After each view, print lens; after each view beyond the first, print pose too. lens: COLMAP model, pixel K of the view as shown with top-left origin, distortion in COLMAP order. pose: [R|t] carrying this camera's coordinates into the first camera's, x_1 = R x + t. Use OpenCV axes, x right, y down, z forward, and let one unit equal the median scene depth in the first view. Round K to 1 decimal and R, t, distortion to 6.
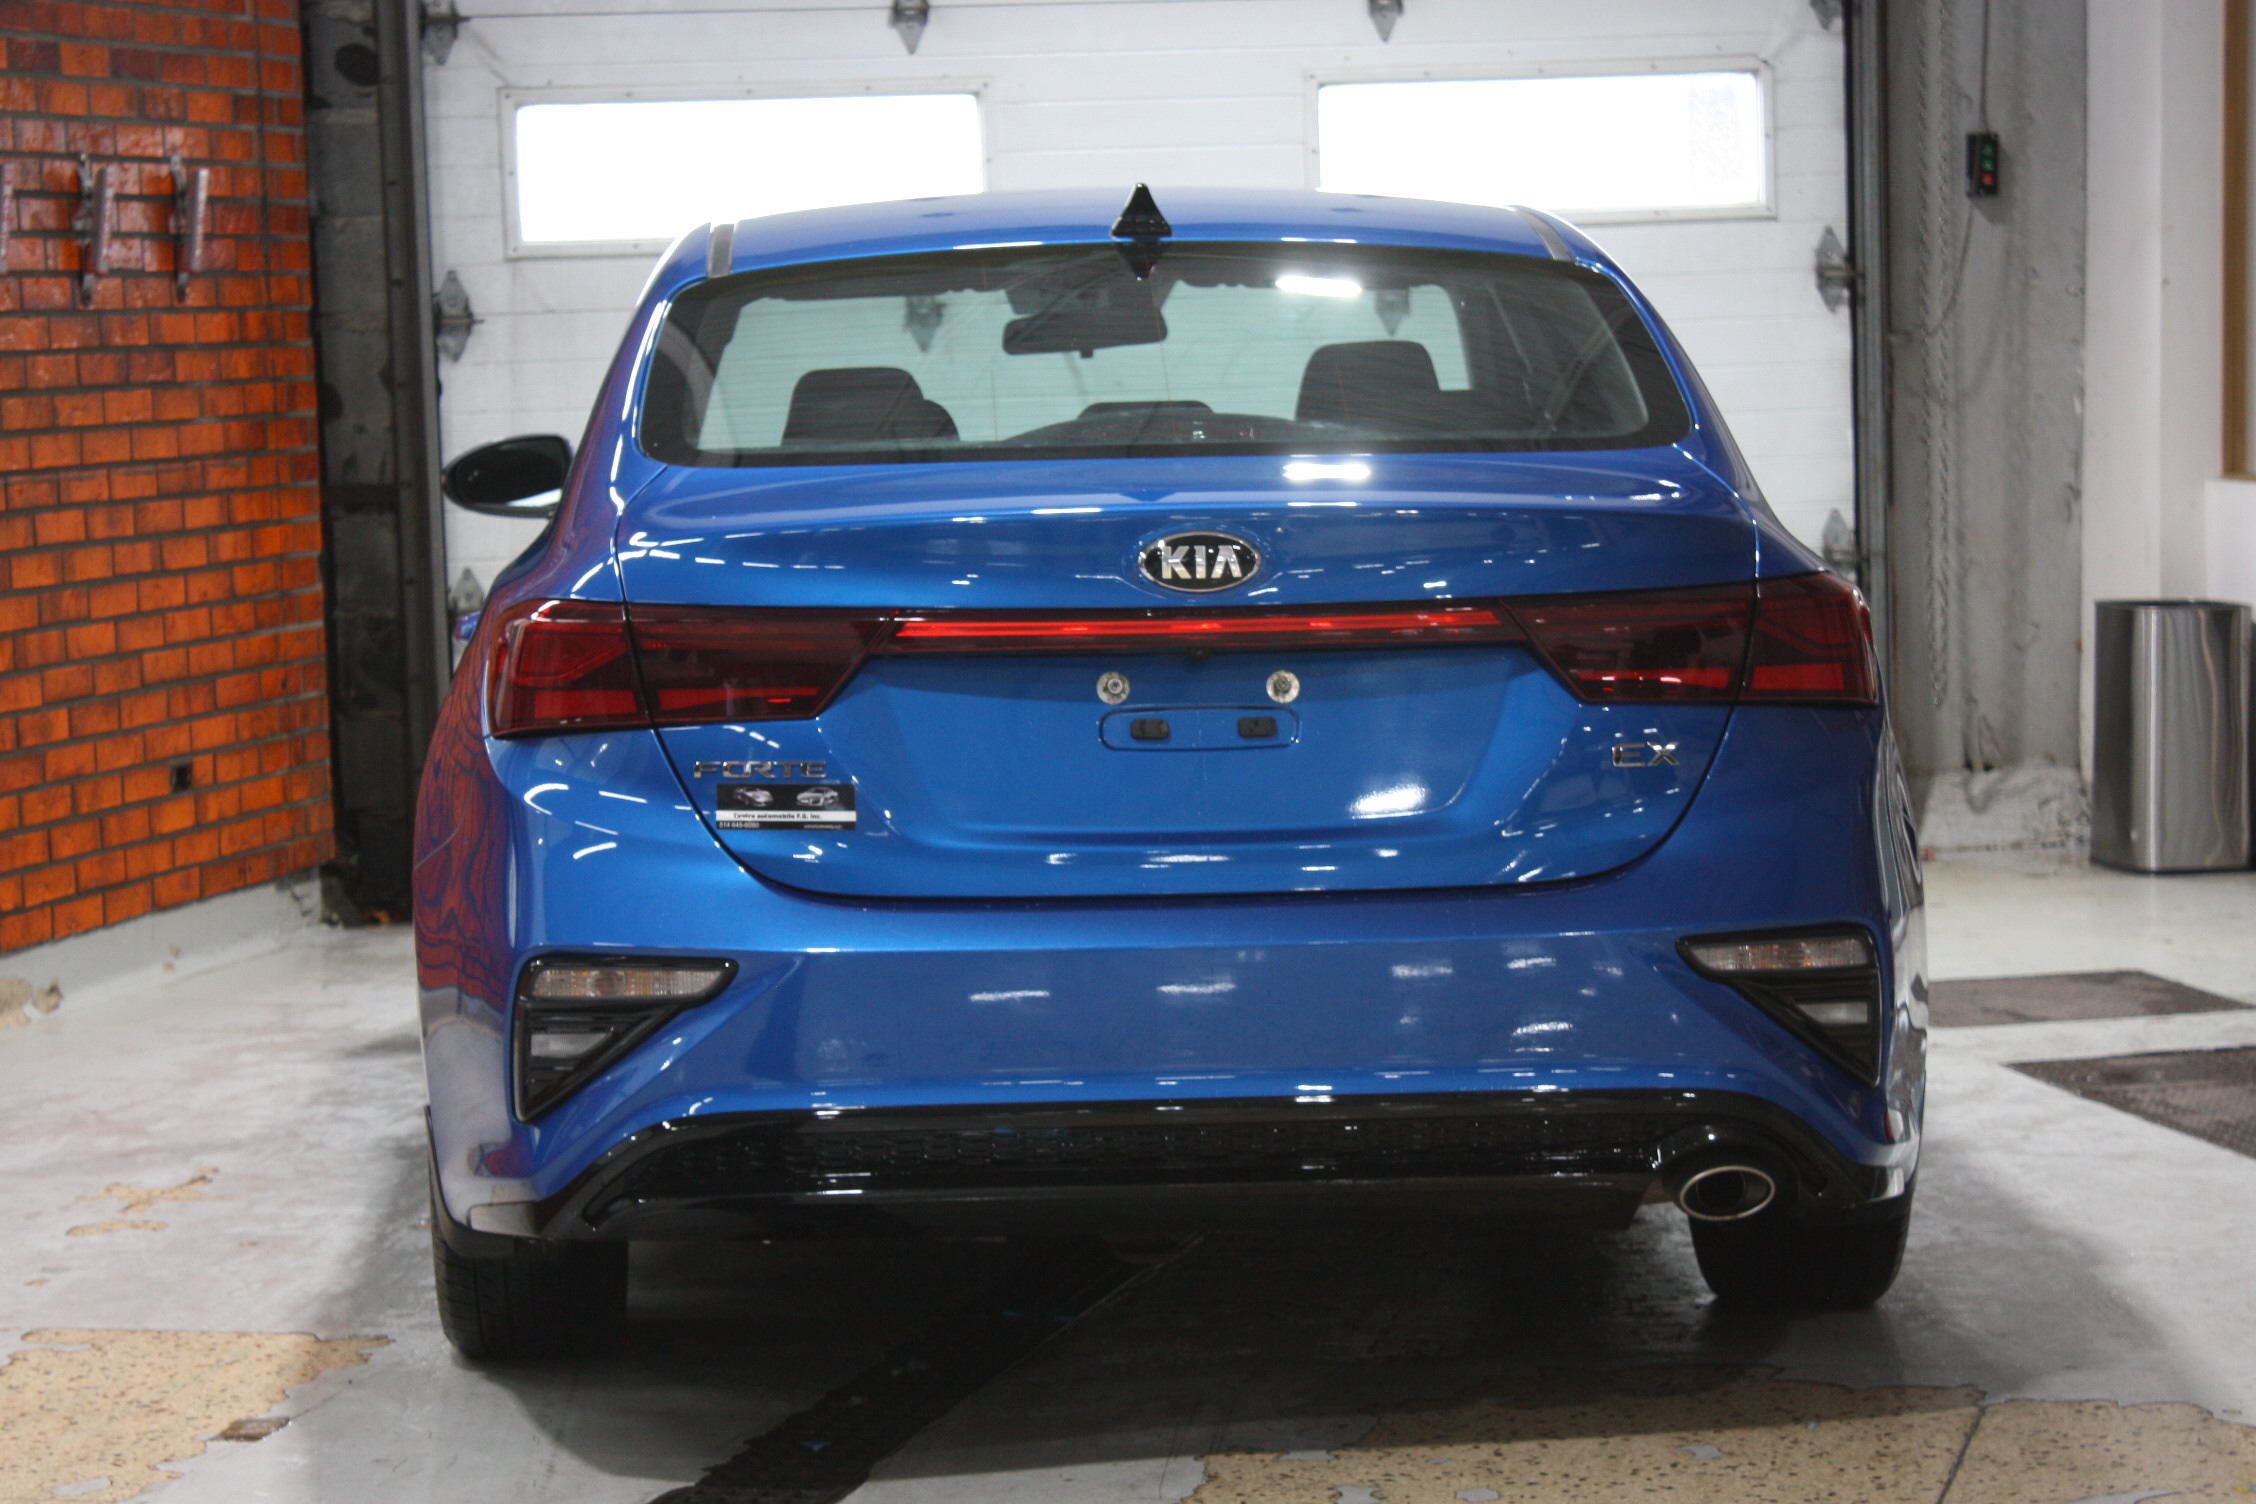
lens RADIAL K [[5357.6, 0, 1141.0], [0, 5357.6, 741.8], [0, 0, 1]] dist [0.063550, 0.000000]
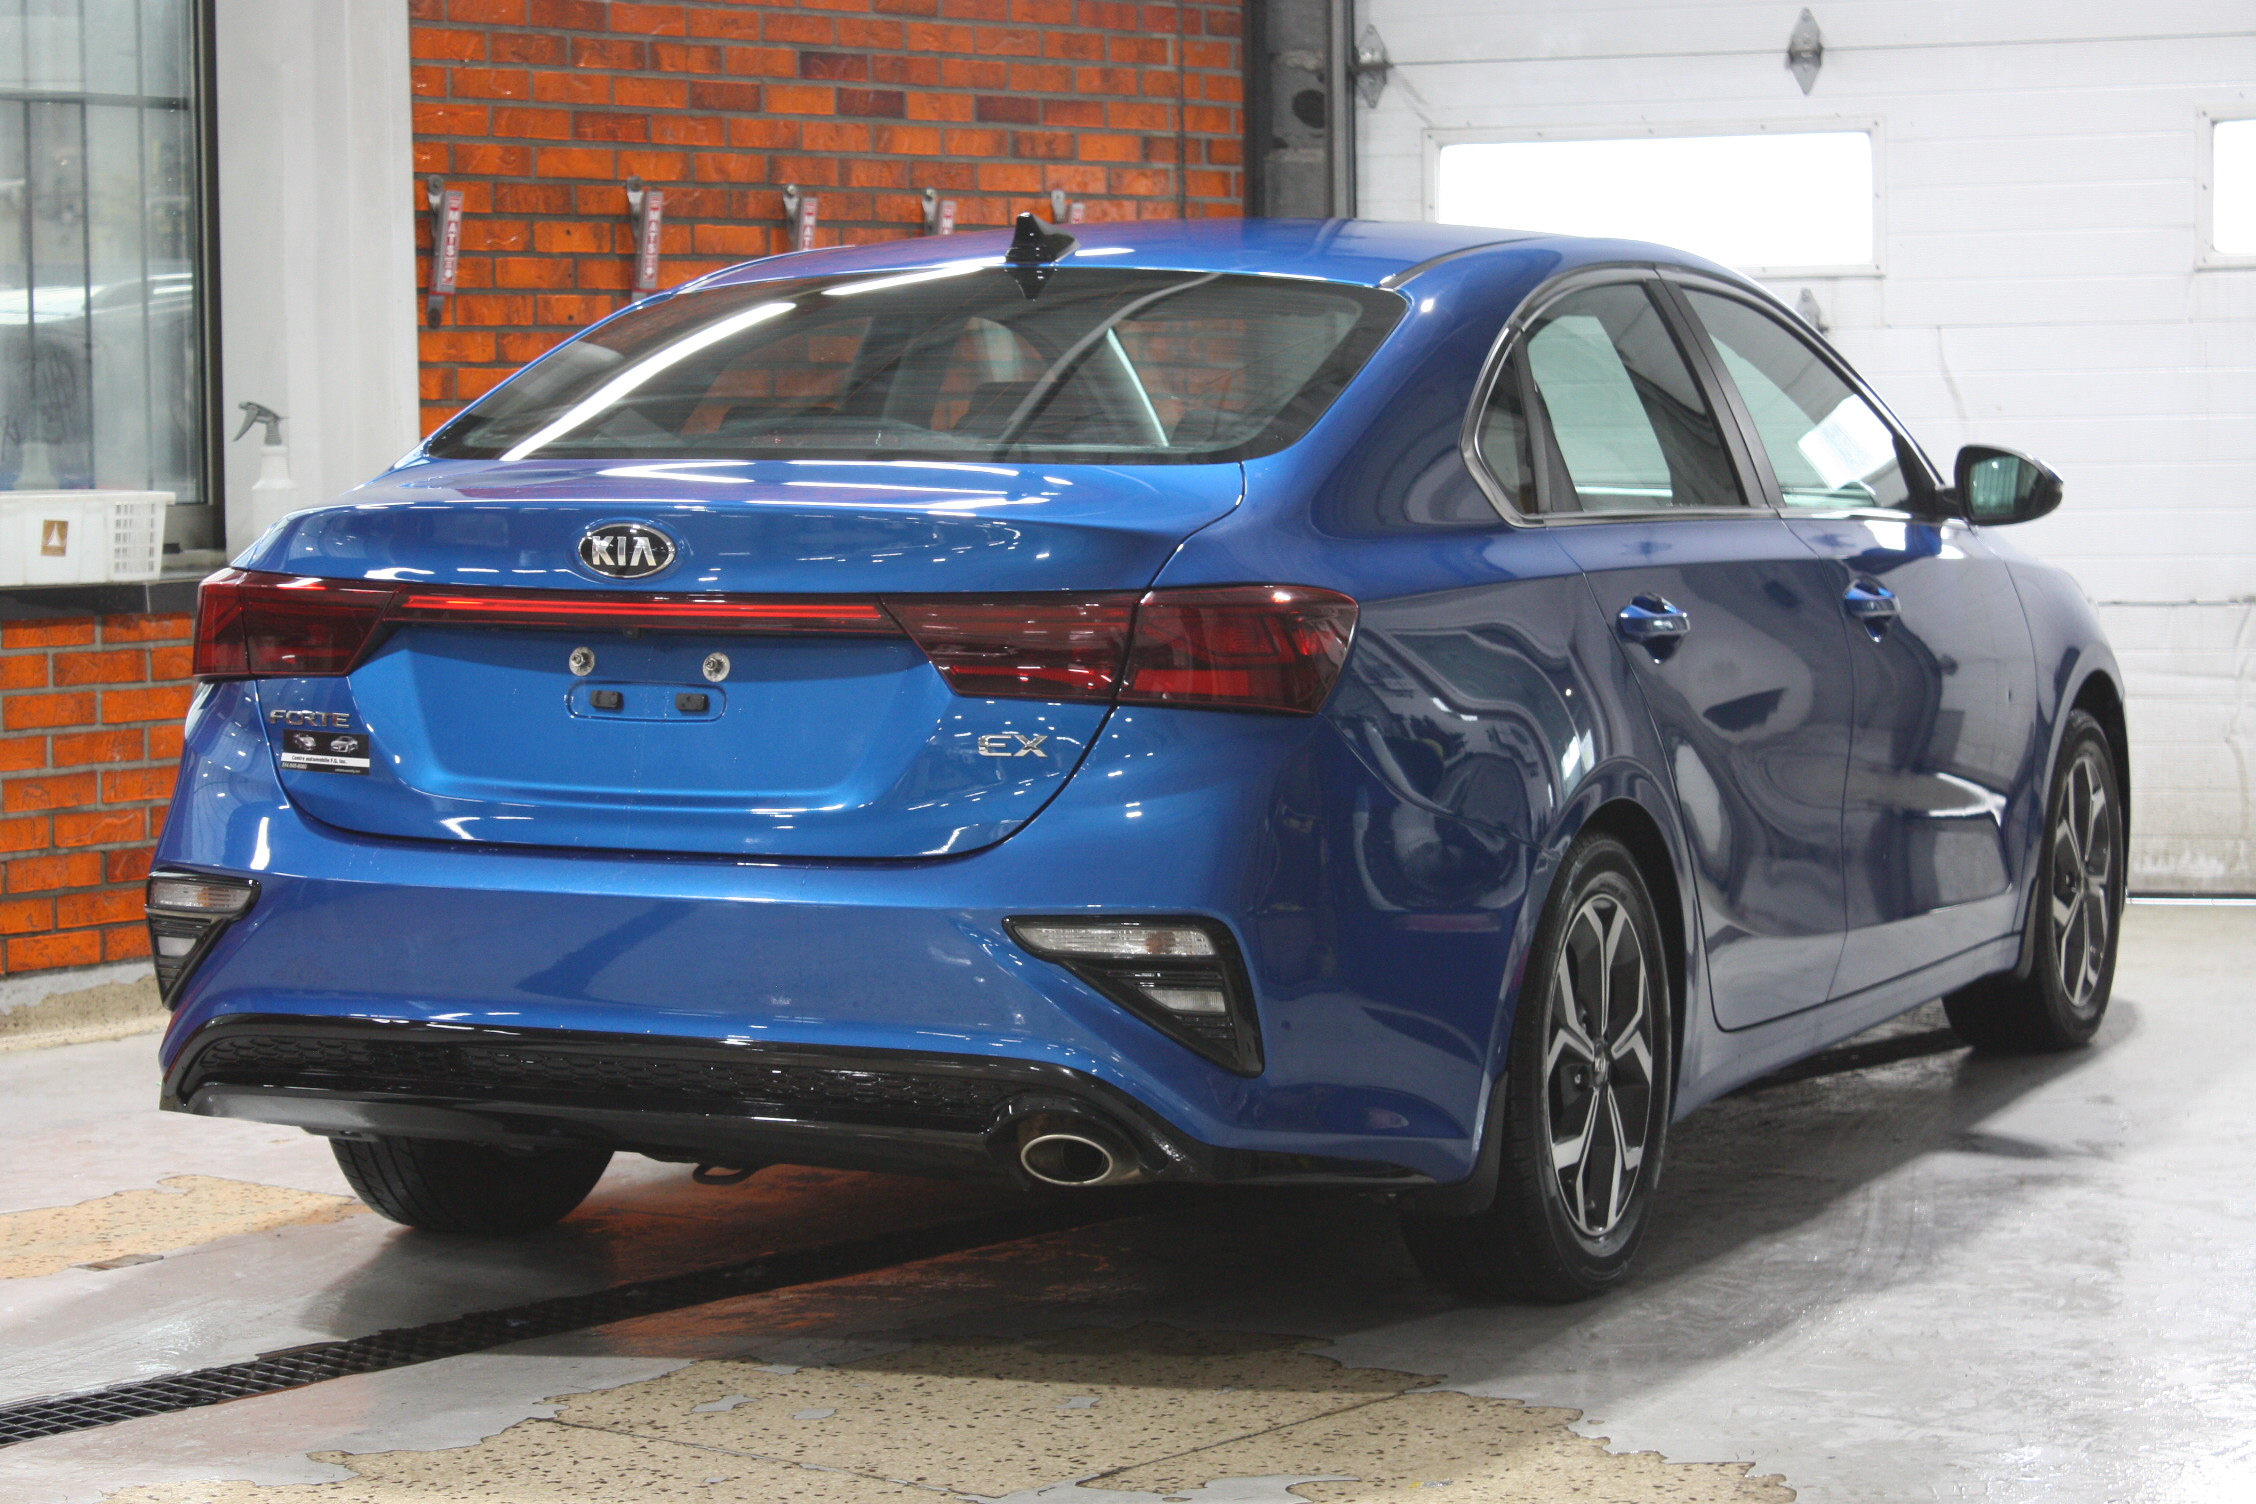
lens RADIAL K [[5039.6, 0, 1139.9], [0, 5039.6, 746.7], [0, 0, 1]] dist [0.072931, 0.000000]
pose [[0.897716, 0.050721, -0.437646, 0.357032], [-0.050644, 0.998646, 0.011854, -0.006777], [0.437655, 0.011523, 0.899069, 0.064743]]
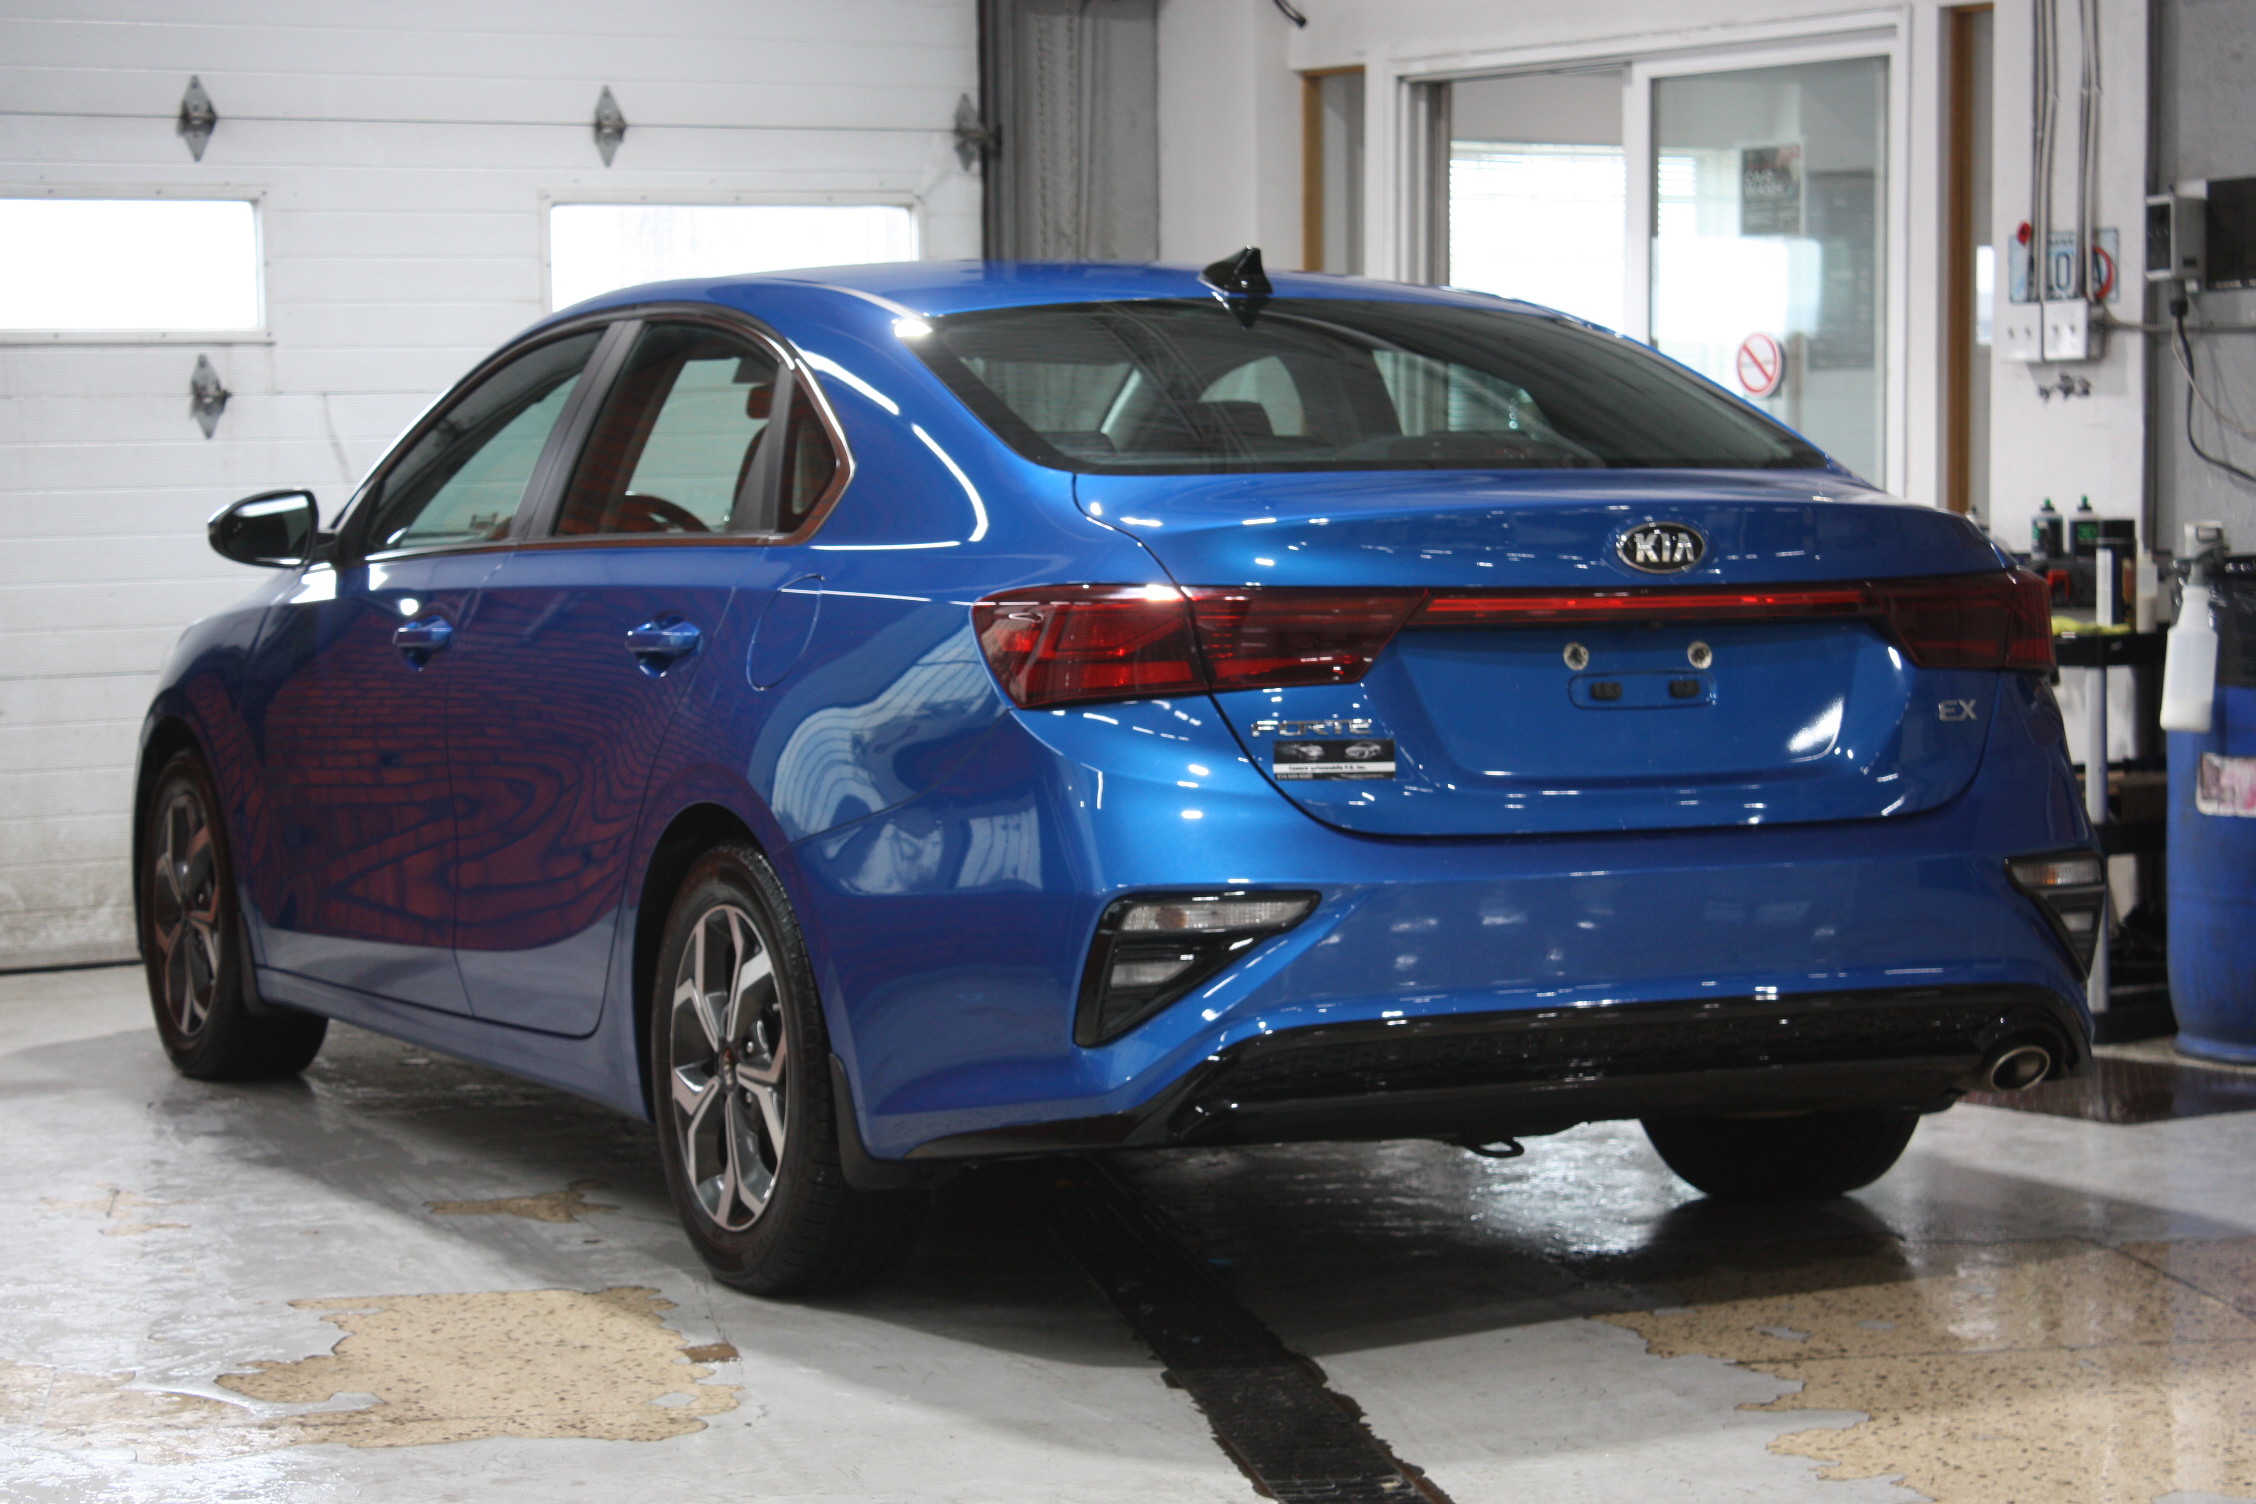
lens RADIAL K [[5039.6, 0, 1141.0], [0, 5039.6, 766.0], [0, 0, 1]] dist [0.072931, 0.000000]
pose [[0.921220, -0.012227, 0.388850, -0.332242], [0.022965, 0.999472, -0.022978, 0.023616], [-0.388364, 0.030098, 0.921014, 0.012013]]
